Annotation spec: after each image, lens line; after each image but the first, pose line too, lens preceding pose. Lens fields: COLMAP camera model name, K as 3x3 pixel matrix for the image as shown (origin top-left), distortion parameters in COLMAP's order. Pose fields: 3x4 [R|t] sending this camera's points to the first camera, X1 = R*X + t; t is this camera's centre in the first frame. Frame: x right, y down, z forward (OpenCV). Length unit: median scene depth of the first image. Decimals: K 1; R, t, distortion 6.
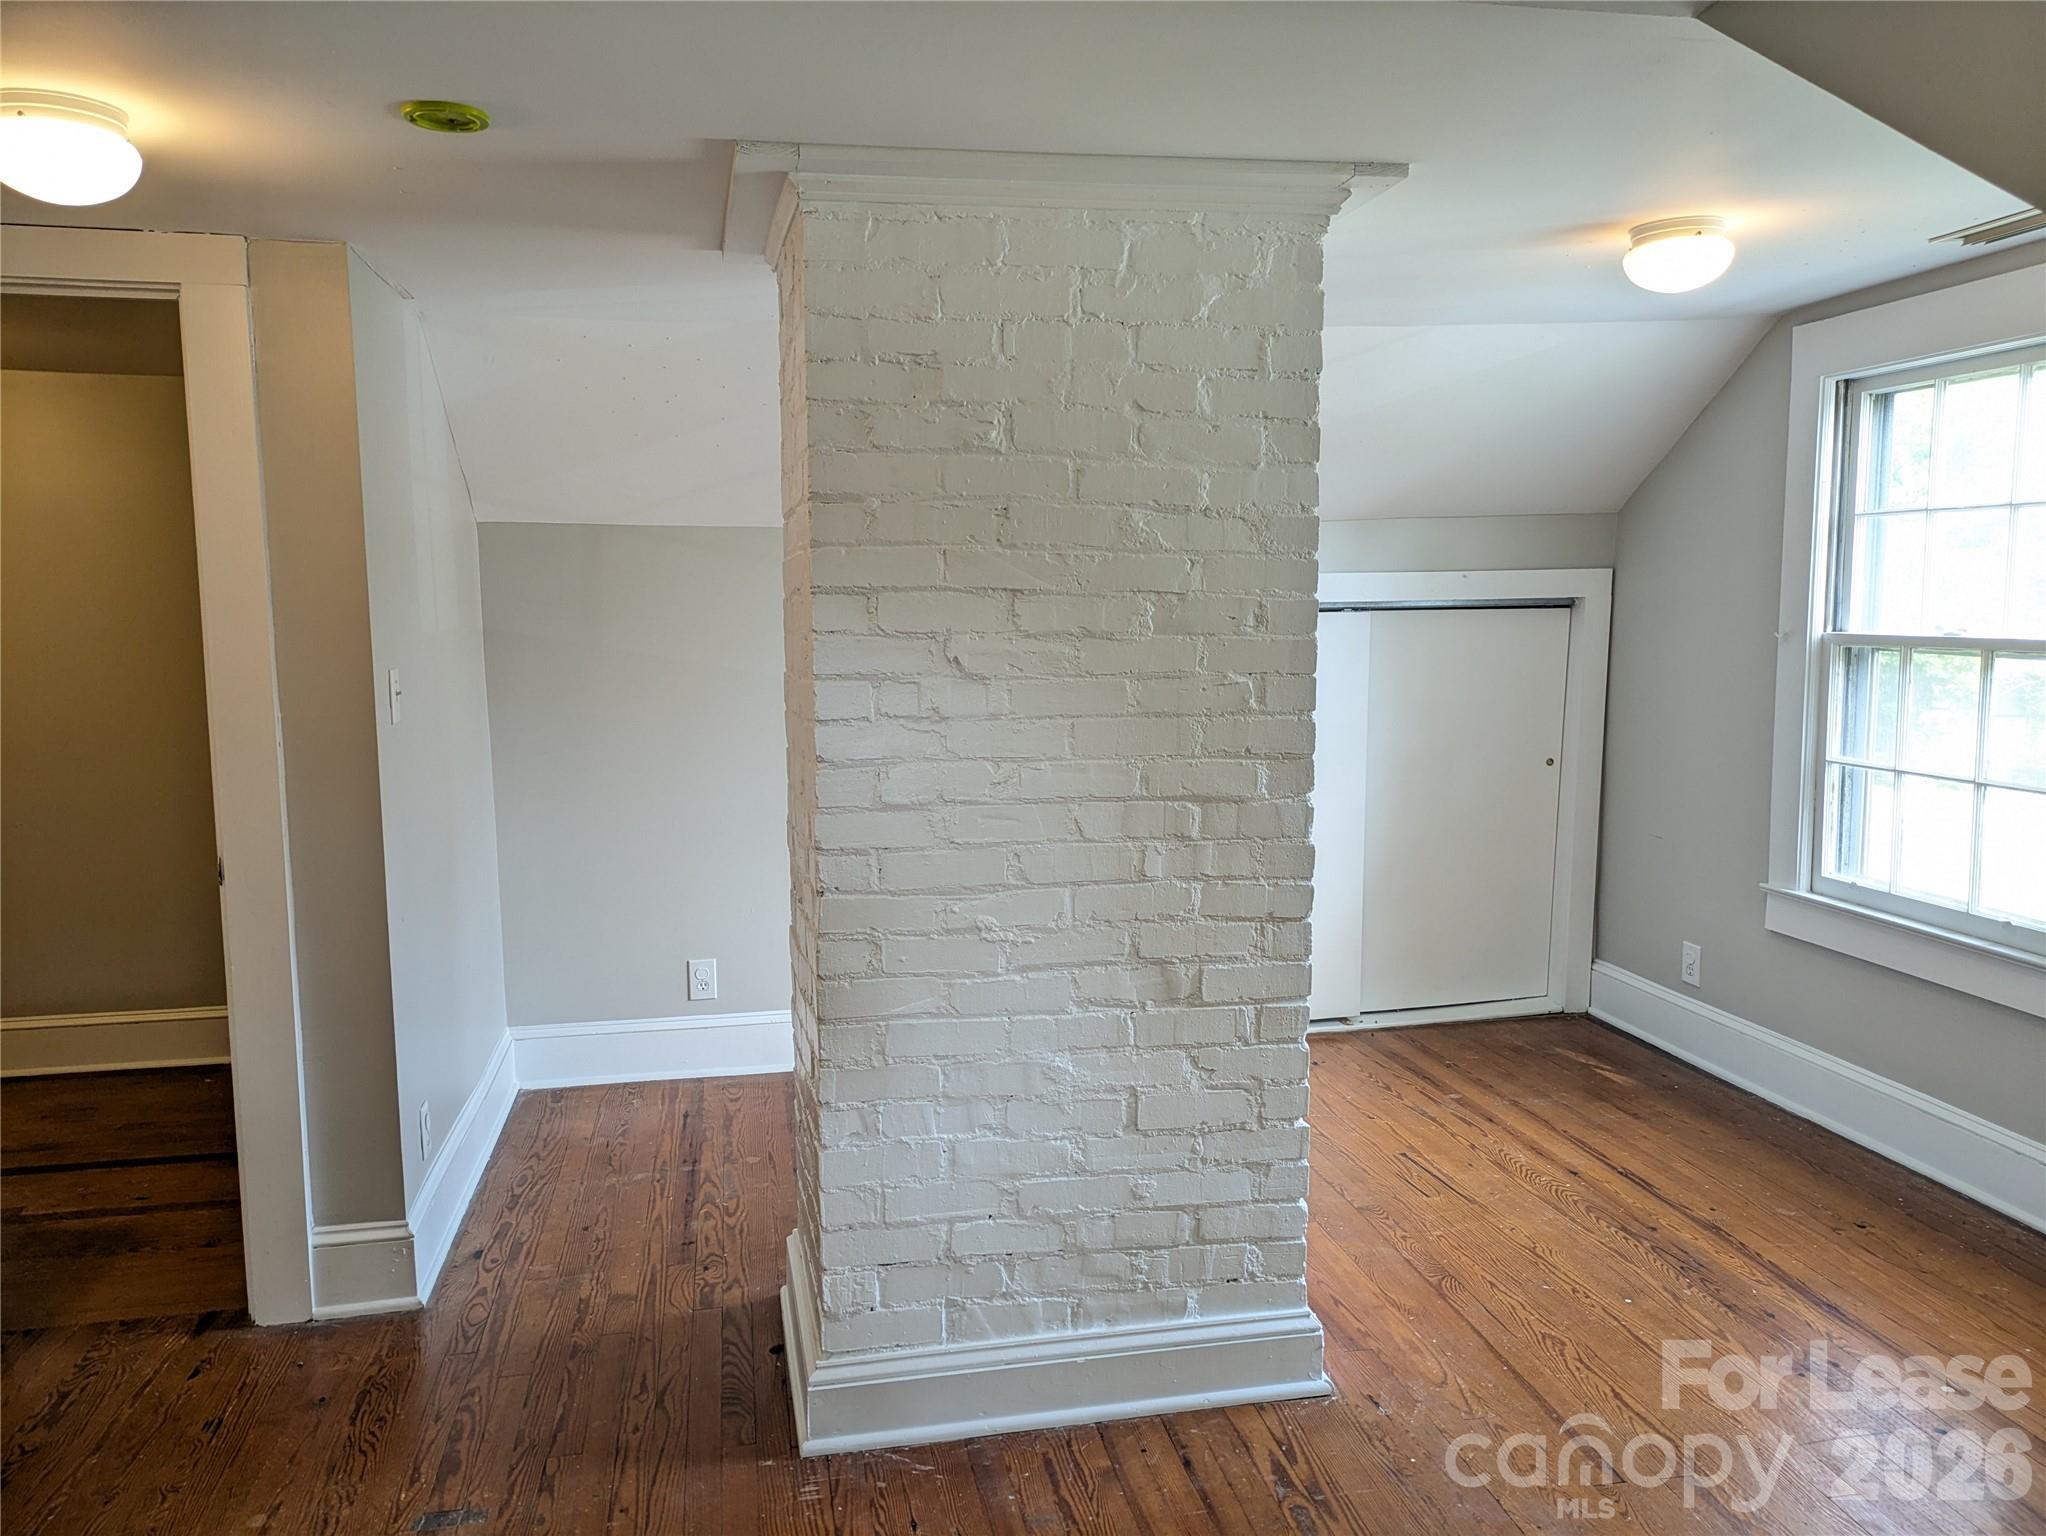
lens RADIAL K [[1503.9, 0, 1008.5], [0, 1503.9, 773.8], [0, 0, 1]] dist [0.039806, -0.010018]
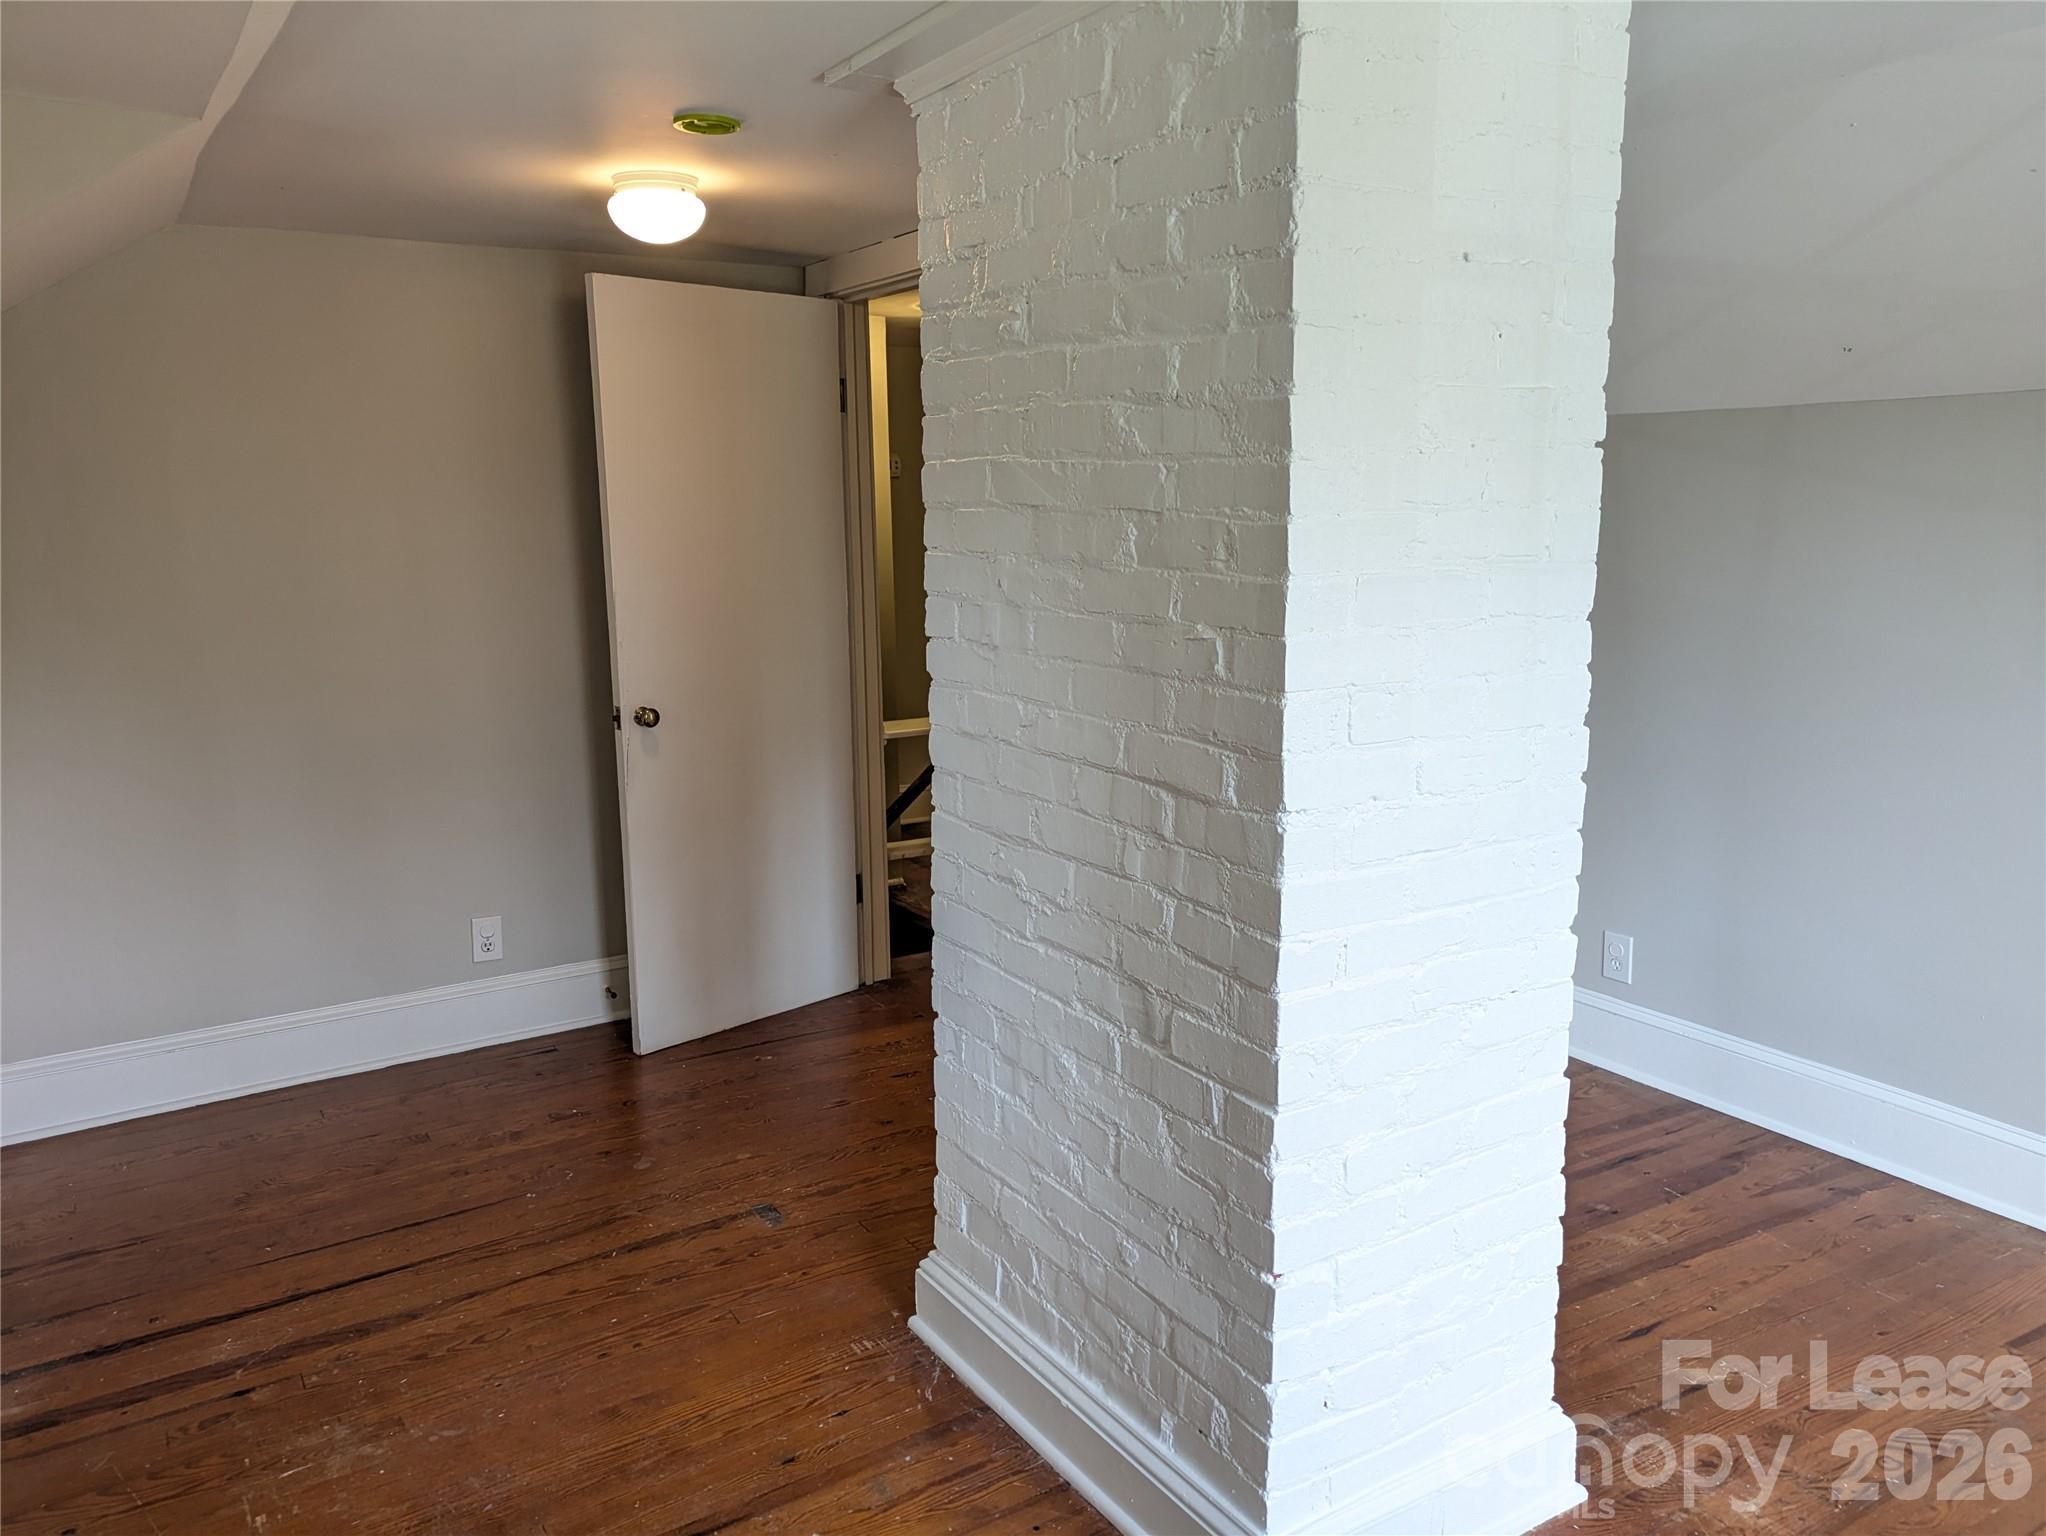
lens RADIAL K [[1503.9, 0, 1008.5], [0, 1503.9, 773.8], [0, 0, 1]] dist [0.039806, -0.010018]
pose [[0.356265, 0.172804, -0.918267, 0.786220], [-0.105423, 0.983909, 0.144256, -0.090291], [0.928419, 0.045413, 0.368750, 0.647972]]
